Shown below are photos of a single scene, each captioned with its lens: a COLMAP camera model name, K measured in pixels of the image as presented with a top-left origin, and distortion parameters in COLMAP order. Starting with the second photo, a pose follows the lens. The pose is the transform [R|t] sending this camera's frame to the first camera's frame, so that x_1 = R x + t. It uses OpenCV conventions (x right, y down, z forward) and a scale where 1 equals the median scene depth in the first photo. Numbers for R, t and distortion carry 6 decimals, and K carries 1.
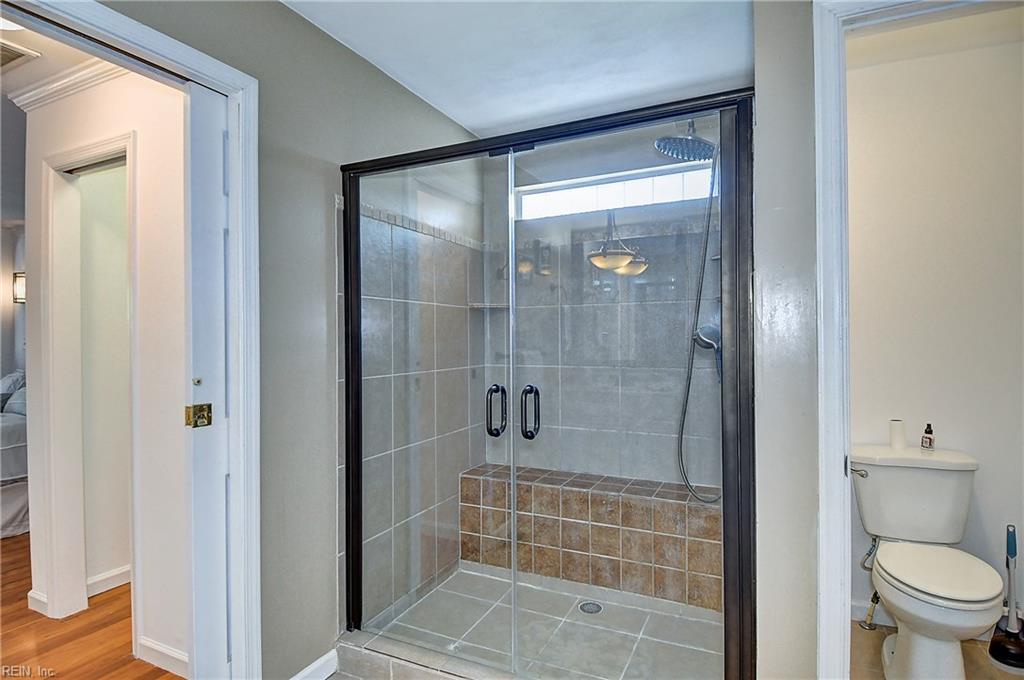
lens RADIAL K [[531.0, 0, 502.2], [0, 531.0, 337.0], [0, 0, 1]] dist [-0.001741, -0.007612]
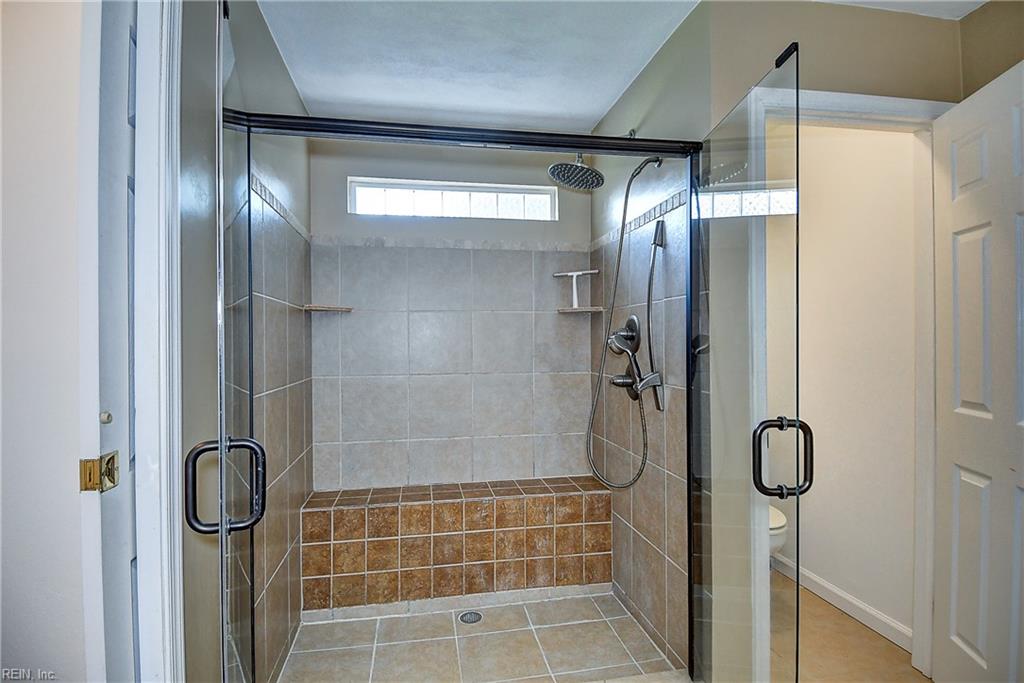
lens RADIAL K [[531.0, 0, 508.8], [0, 531.0, 343.0], [0, 0, 1]] dist [-0.001741, -0.007612]
pose [[0.801128, 0.001834, 0.598490, -0.356454], [0.000779, 0.999991, -0.004107, 0.001253], [-0.598492, 0.003756, 0.801120, 0.154311]]
